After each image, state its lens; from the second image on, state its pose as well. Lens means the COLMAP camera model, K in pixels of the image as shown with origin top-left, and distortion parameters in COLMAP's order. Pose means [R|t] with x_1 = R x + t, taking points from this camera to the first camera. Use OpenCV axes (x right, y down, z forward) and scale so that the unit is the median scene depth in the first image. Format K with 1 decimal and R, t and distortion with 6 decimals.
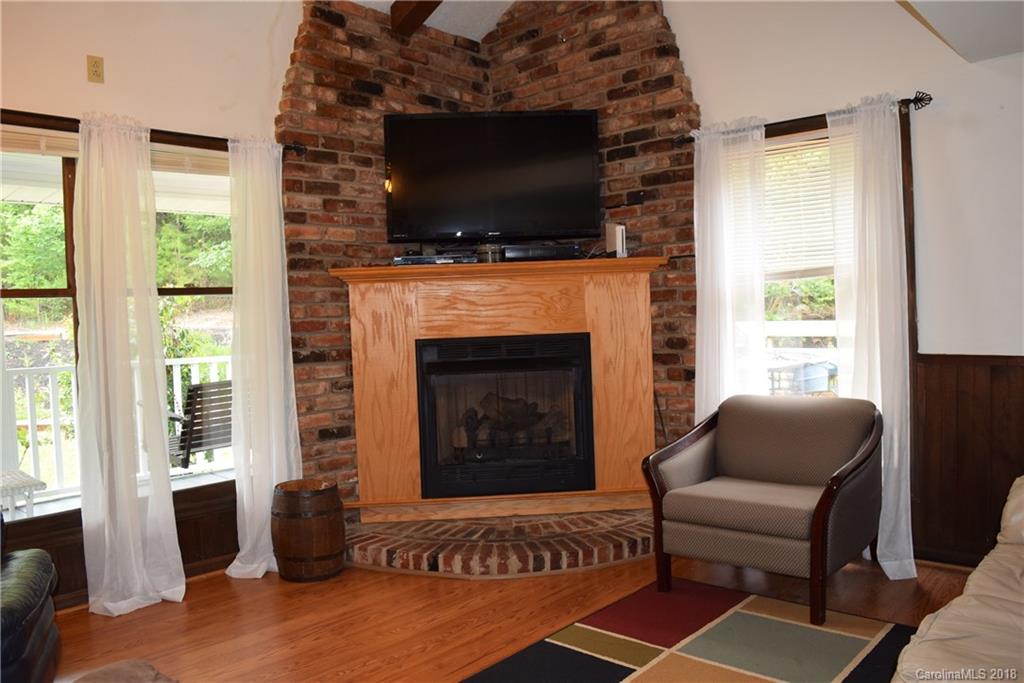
lens RADIAL K [[806.8, 0, 511.6], [0, 806.8, 340.0], [0, 0, 1]] dist [-0.096325, 0.021552]
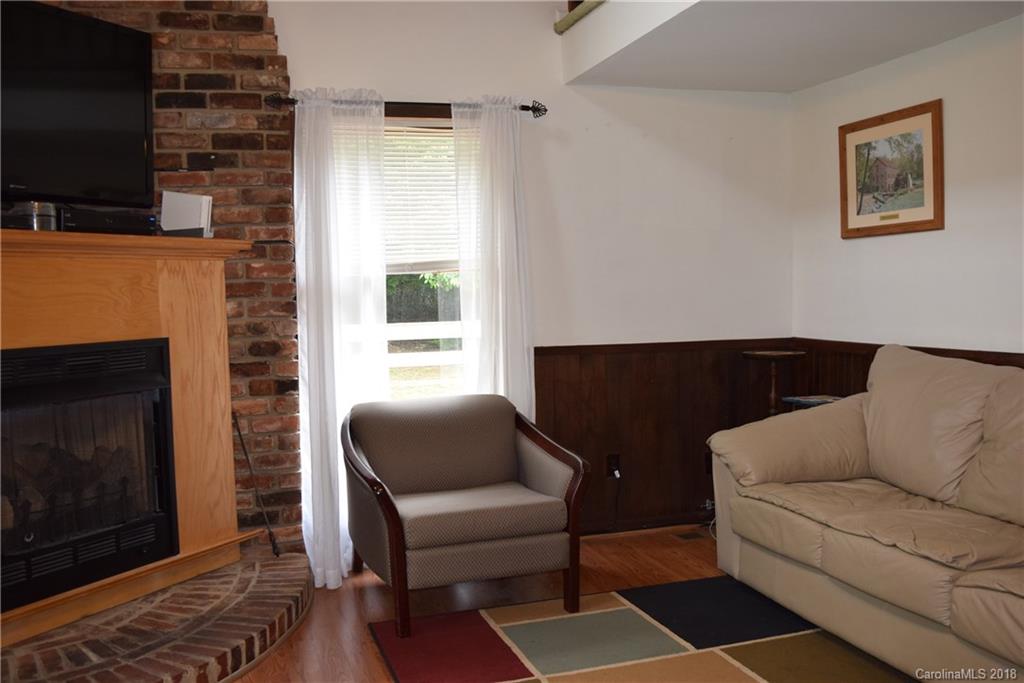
lens RADIAL K [[902.8, 0, 513.5], [0, 902.8, 340.5], [0, 0, 1]] dist [-0.087806, 0.022662]
pose [[0.506122, -0.020405, 0.862220, -0.449188], [0.044320, 0.999015, -0.002373, 0.008982], [-0.861322, 0.039414, 0.506528, 0.333490]]
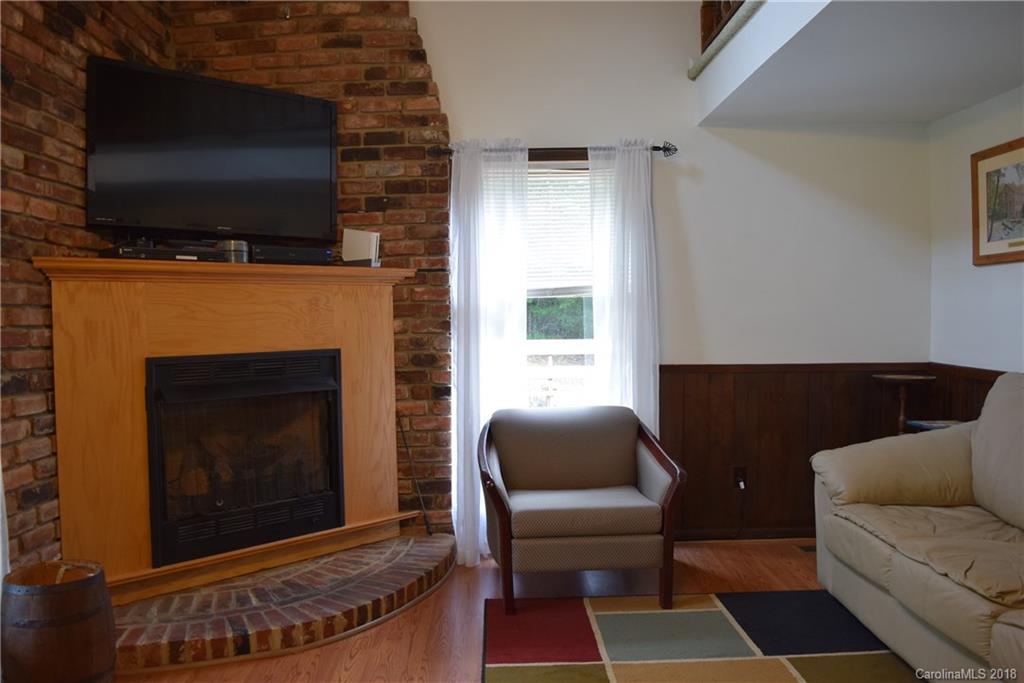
lens RADIAL K [[806.8, 0, 512.3], [0, 806.8, 341.1], [0, 0, 1]] dist [-0.096325, 0.021552]
pose [[0.733268, 0.005595, 0.679917, -0.376414], [0.016381, 0.999531, -0.025892, 0.008374], [-0.679743, 0.030124, 0.732832, 0.225533]]
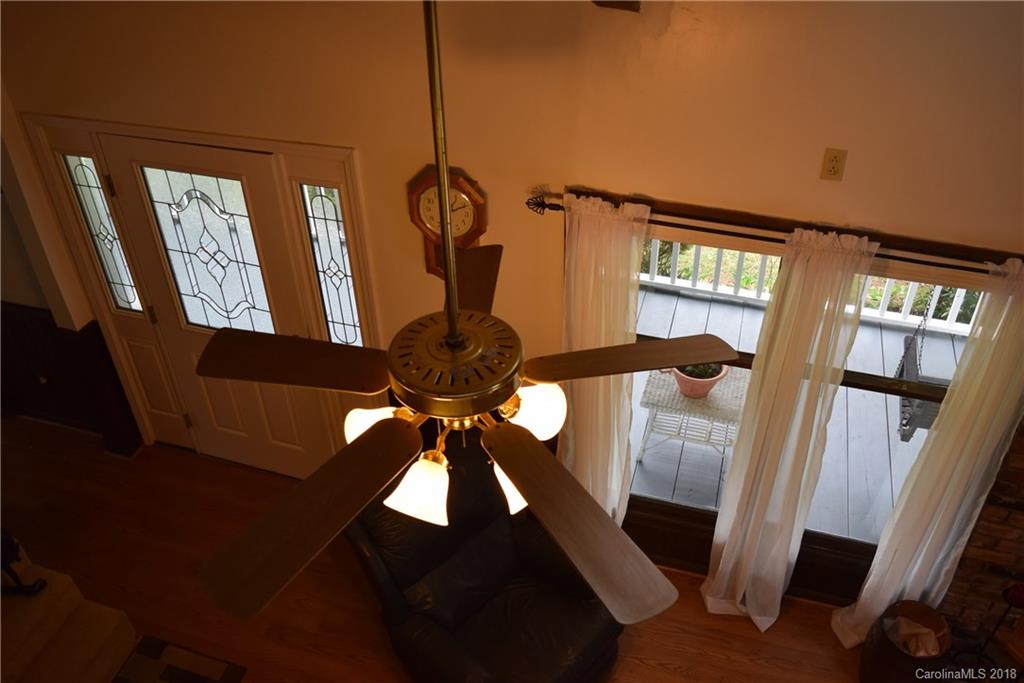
lens RADIAL K [[851.5, 0, 507.5], [0, 851.5, 330.7], [0, 0, 1]] dist [-0.082549, 0.004790]
pose [[0.426789, 0.591538, -0.684057, -0.013669], [-0.031350, 0.765629, 0.642518, -0.590719], [0.903808, -0.252775, 0.345307, 0.313709]]
